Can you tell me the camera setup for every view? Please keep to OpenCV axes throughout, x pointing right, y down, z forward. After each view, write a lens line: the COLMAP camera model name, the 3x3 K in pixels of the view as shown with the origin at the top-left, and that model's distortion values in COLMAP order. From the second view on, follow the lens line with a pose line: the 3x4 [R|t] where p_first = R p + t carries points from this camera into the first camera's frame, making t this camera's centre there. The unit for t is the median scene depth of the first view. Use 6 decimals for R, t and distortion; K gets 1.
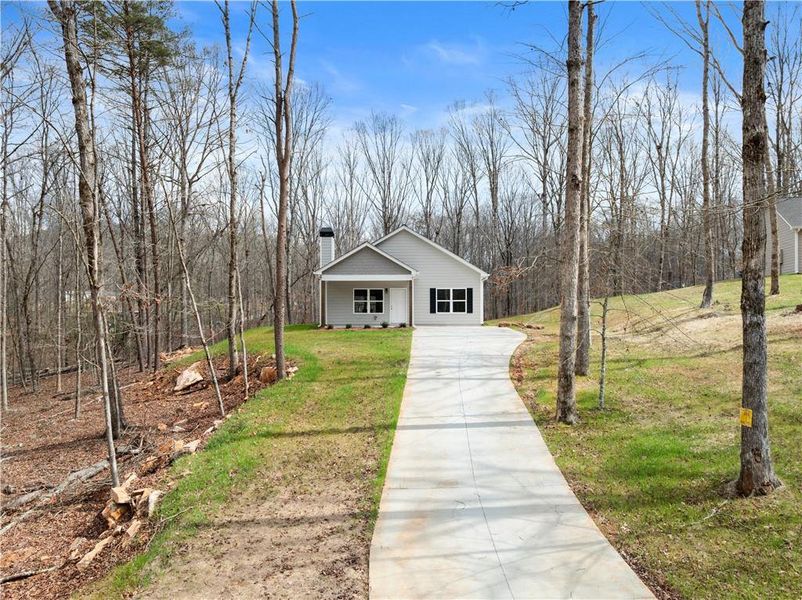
lens RADIAL K [[571.9, 0, 406.5], [0, 571.9, 304.4], [0, 0, 1]] dist [-0.028148, -0.013684]
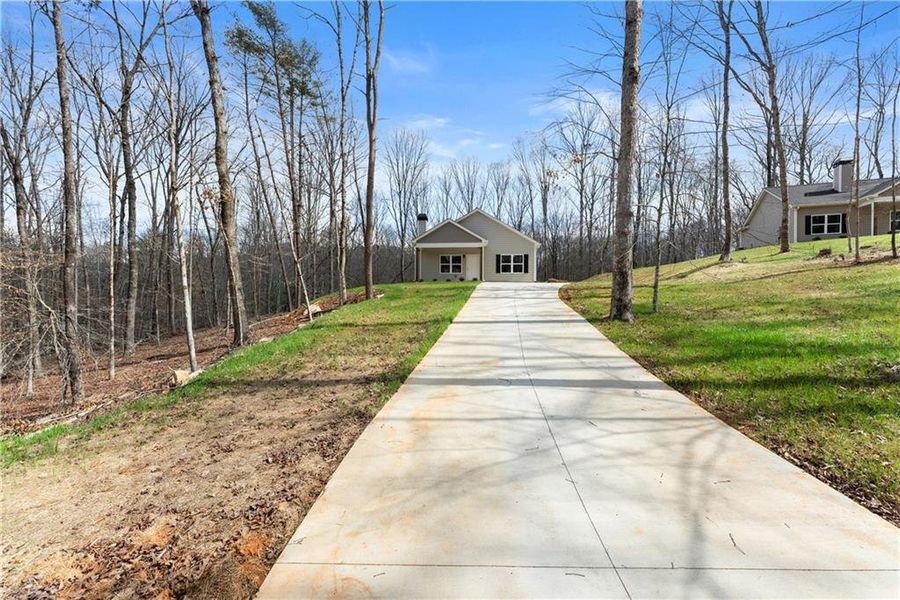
lens RADIAL K [[361.2, 0, 445.5], [0, 361.2, 294.2], [0, 0, 1]] dist [-0.001418, -0.000298]
pose [[0.993570, 0.006365, -0.113039, 0.019247], [-0.005877, 0.999972, 0.004651, 0.062521], [0.113066, -0.003957, 0.993580, 0.136060]]
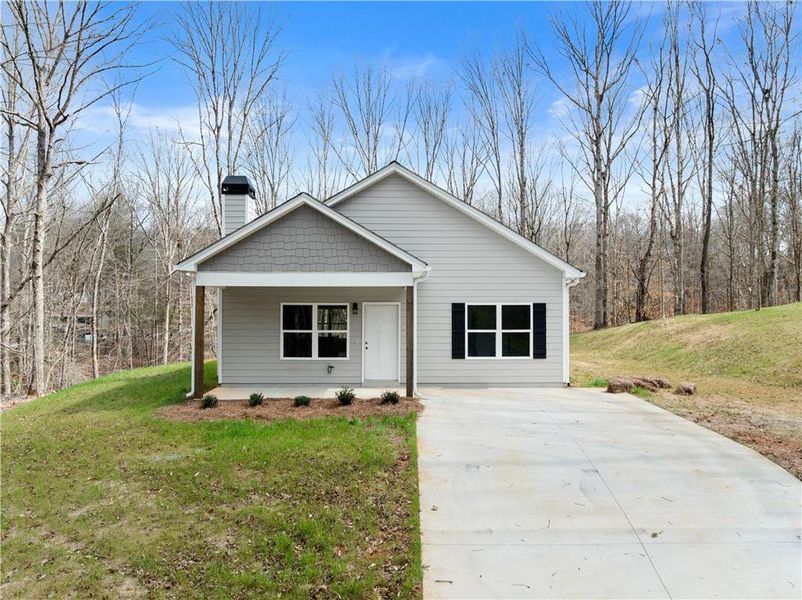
lens RADIAL K [[571.9, 0, 404.9], [0, 571.9, 301.7], [0, 0, 1]] dist [-0.028148, -0.013684]
pose [[0.999918, 0.003969, 0.012189, -0.001479], [-0.003896, 0.999974, -0.006026, -0.026573], [-0.012212, 0.005978, 0.999908, 0.552571]]
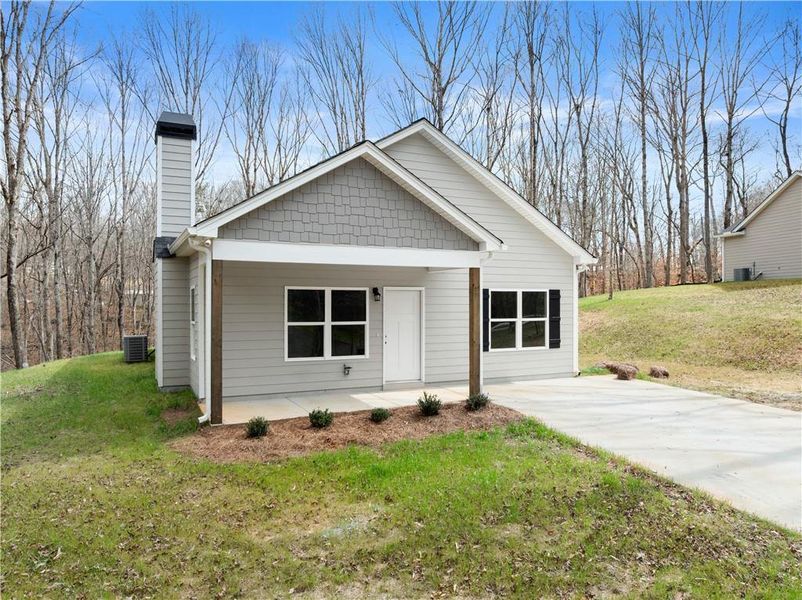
lens RADIAL K [[571.9, 0, 403.0], [0, 571.9, 299.4], [0, 0, 1]] dist [-0.028148, -0.013684]
pose [[0.903578, 0.004691, 0.428398, -0.175889], [-0.007517, 0.999960, 0.004904, -0.022484], [-0.428357, -0.007652, 0.903577, 0.665853]]
